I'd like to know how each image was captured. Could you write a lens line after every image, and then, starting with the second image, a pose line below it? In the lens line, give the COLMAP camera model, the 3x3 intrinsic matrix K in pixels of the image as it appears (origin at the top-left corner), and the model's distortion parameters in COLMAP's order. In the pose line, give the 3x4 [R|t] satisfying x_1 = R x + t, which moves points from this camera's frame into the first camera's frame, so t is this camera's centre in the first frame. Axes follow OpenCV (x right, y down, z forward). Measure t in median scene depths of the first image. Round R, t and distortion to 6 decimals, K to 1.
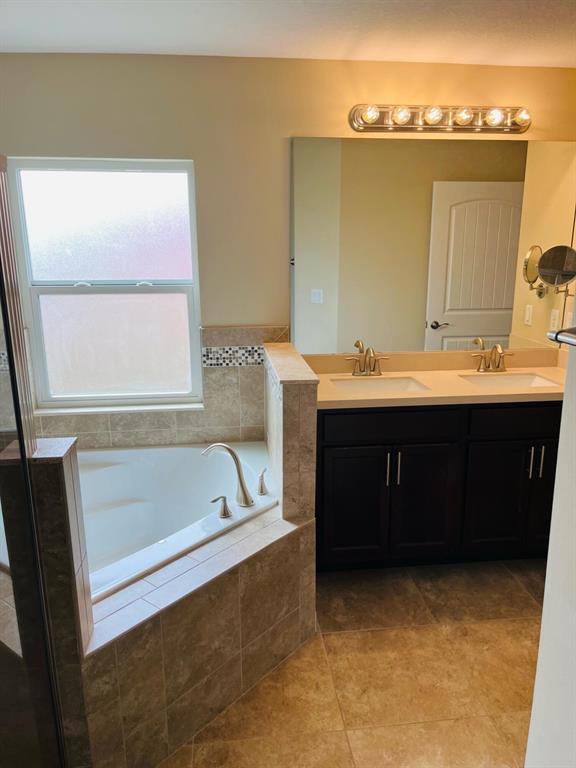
lens RADIAL K [[587.1, 0, 288.6], [0, 587.1, 385.3], [0, 0, 1]] dist [0.048466, -0.067935]
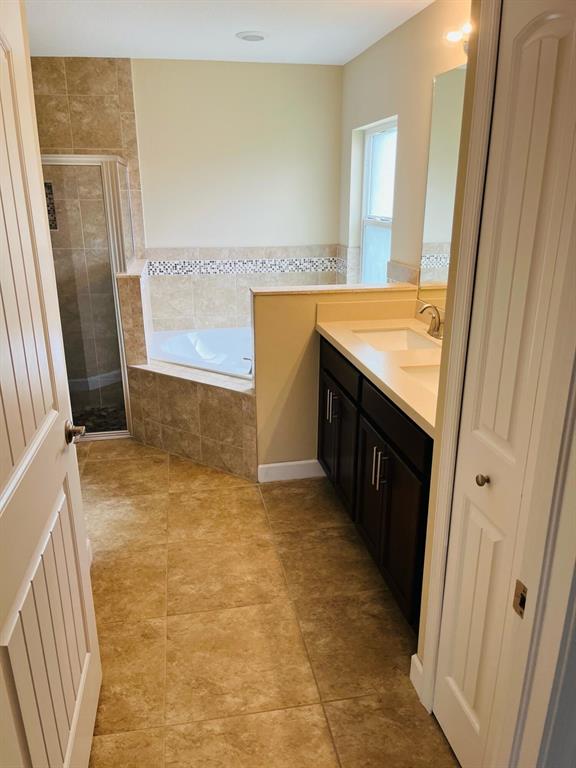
lens RADIAL K [[587.1, 0, 284.0], [0, 587.1, 383.0], [0, 0, 1]] dist [0.048466, -0.067935]
pose [[0.063104, 0.314774, -0.947067, 1.365300], [-0.227413, 0.928528, 0.293460, -0.224656], [0.971752, 0.196856, 0.130177, 0.899604]]
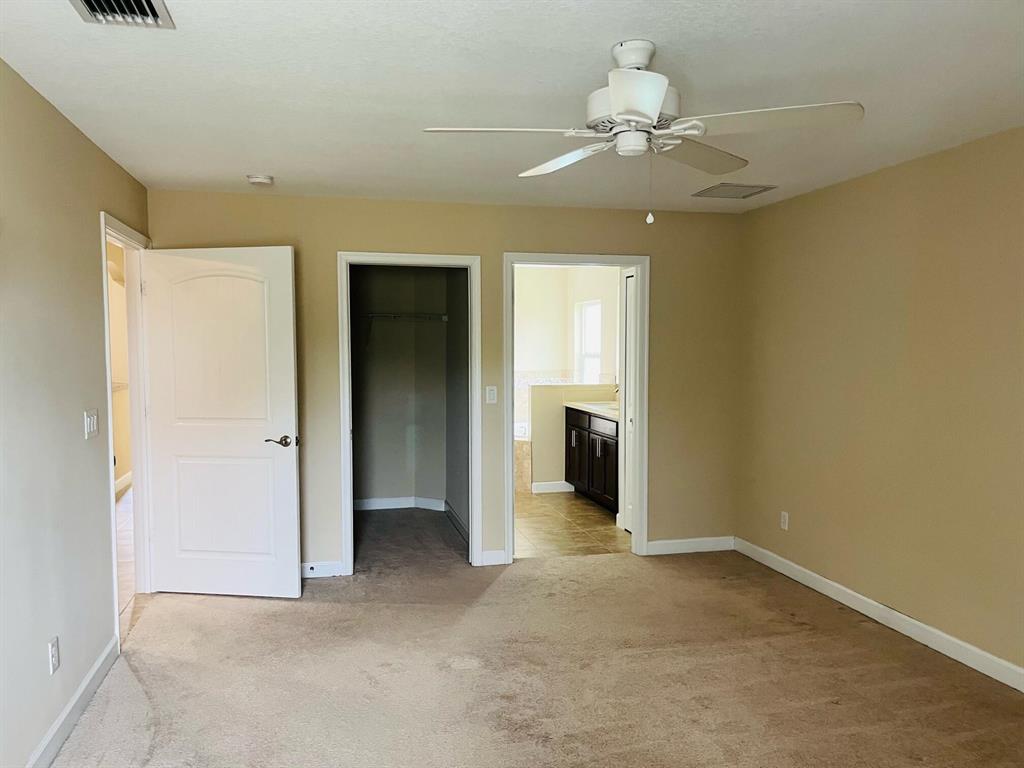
lens RADIAL K [[782.8, 0, 512.1], [0, 782.8, 383.9], [0, 0, 1]] dist [0.048466, -0.067935]
pose [[0.120958, 0.063344, -0.990635, 3.506014], [-0.217704, 0.975359, 0.035785, -0.114414], [0.968491, 0.211336, 0.131767, 0.414180]]
